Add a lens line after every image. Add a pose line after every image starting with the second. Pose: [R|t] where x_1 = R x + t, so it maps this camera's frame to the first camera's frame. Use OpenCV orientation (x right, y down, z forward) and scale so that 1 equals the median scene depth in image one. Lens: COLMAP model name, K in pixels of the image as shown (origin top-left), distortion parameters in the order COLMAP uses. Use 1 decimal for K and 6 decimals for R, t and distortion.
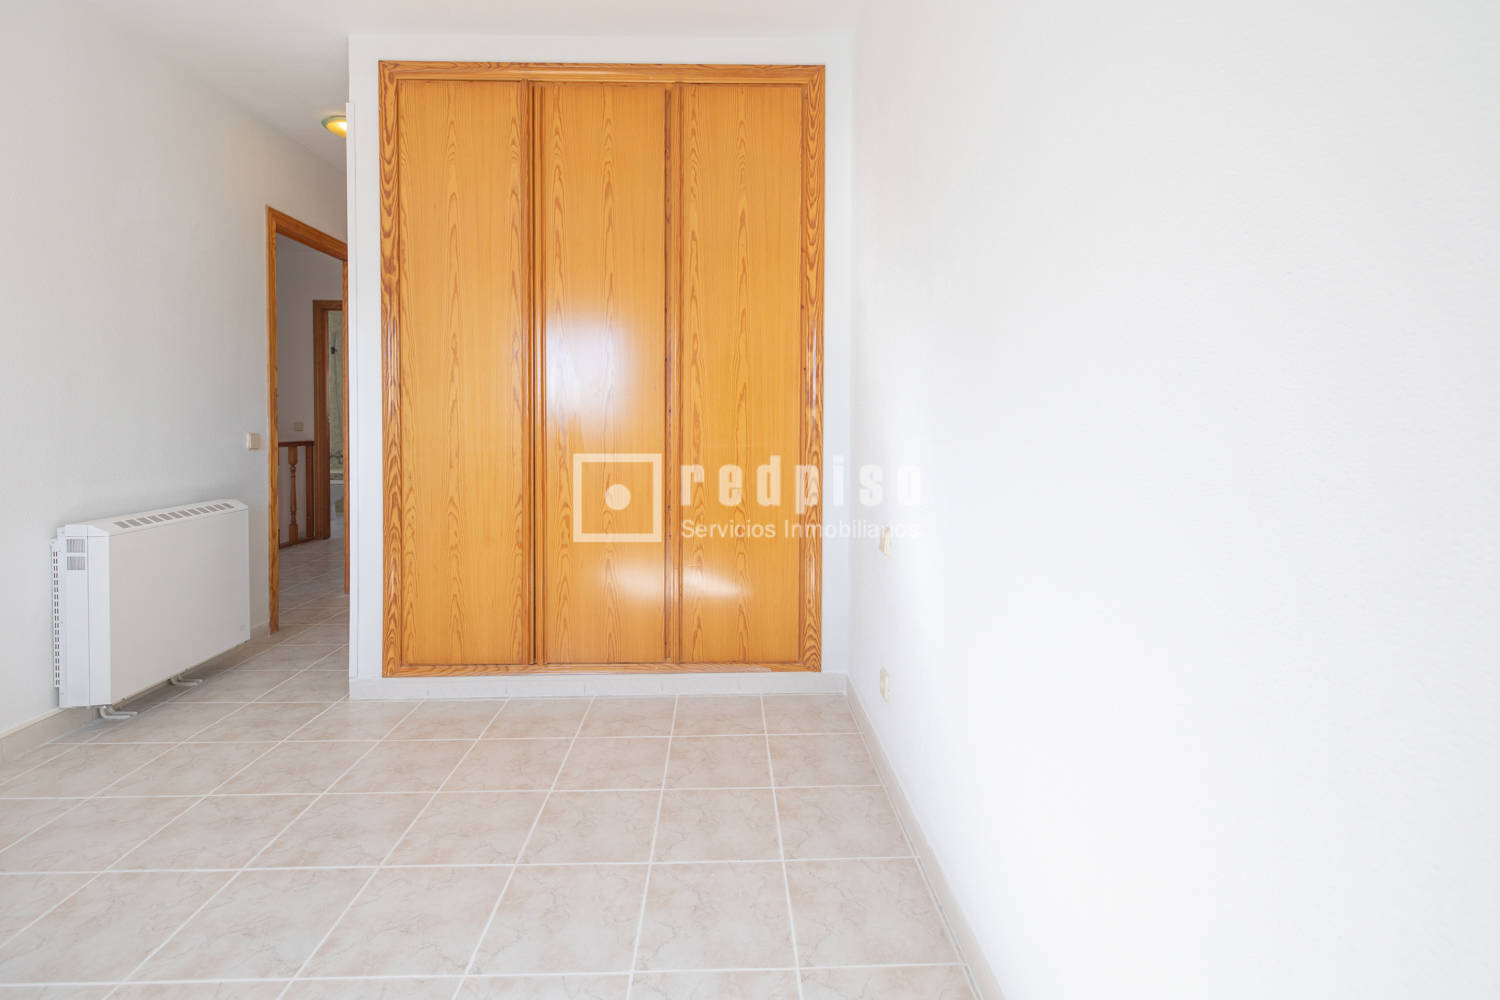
lens RADIAL K [[654.2, 0, 738.5], [0, 654.2, 432.9], [0, 0, 1]] dist [0.002400, -0.001110]
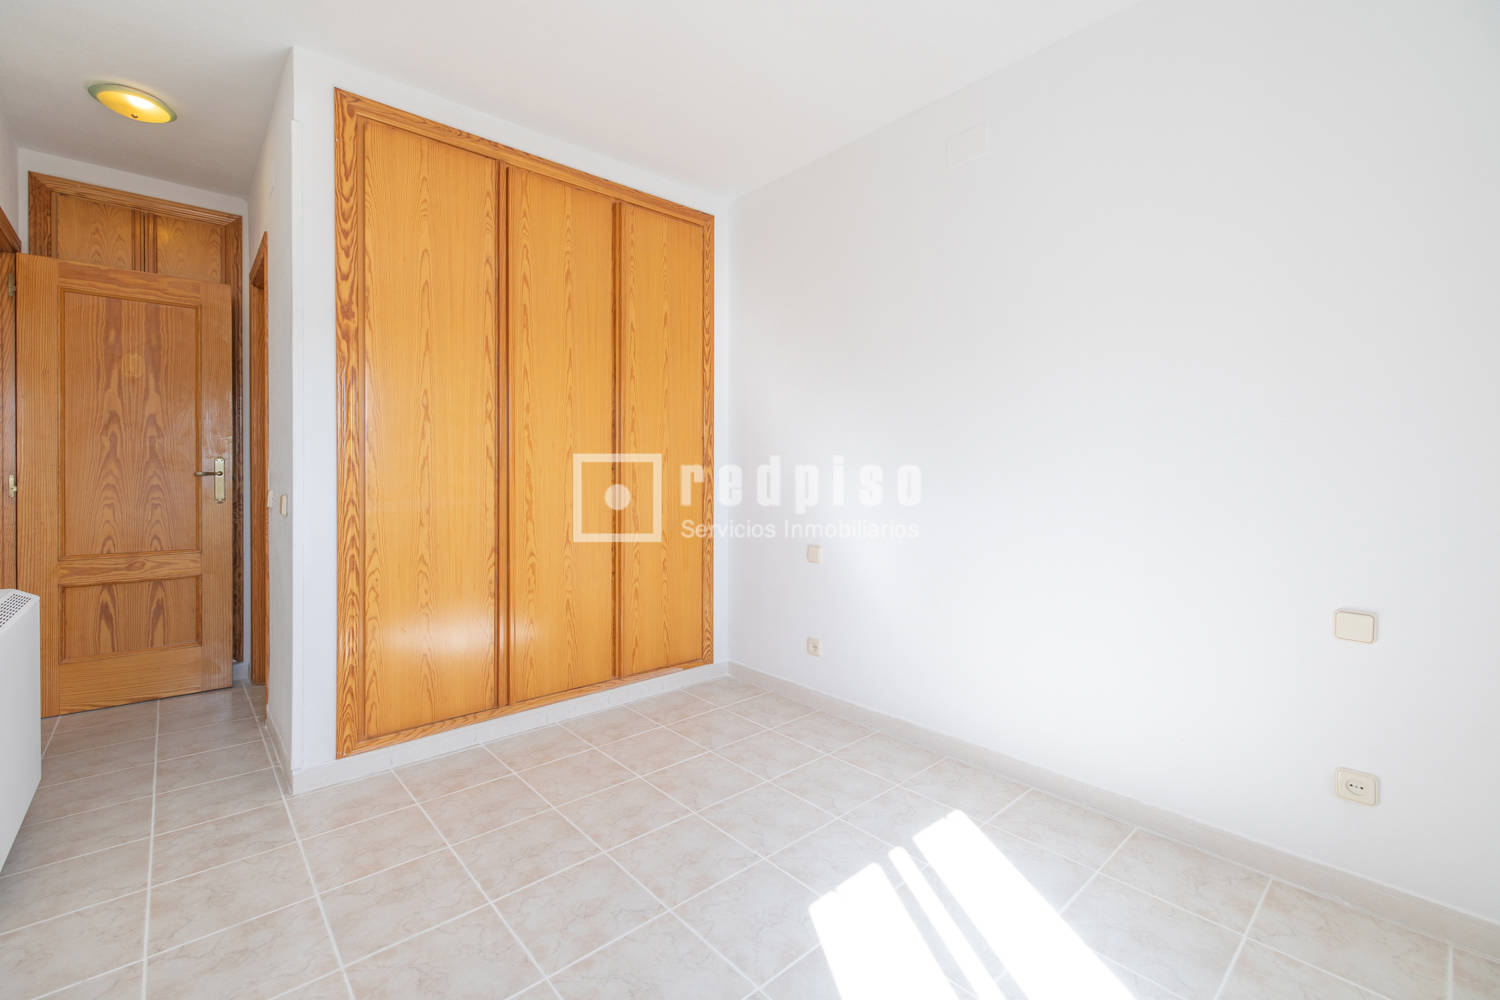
lens RADIAL K [[654.2, 0, 687.7], [0, 654.2, 479.5], [0, 0, 1]] dist [0.002400, -0.001110]
pose [[0.781397, -0.005982, 0.624006, -0.748613], [0.013716, 0.999877, -0.007589, -0.002723], [-0.623884, 0.014489, 0.781383, -0.022691]]
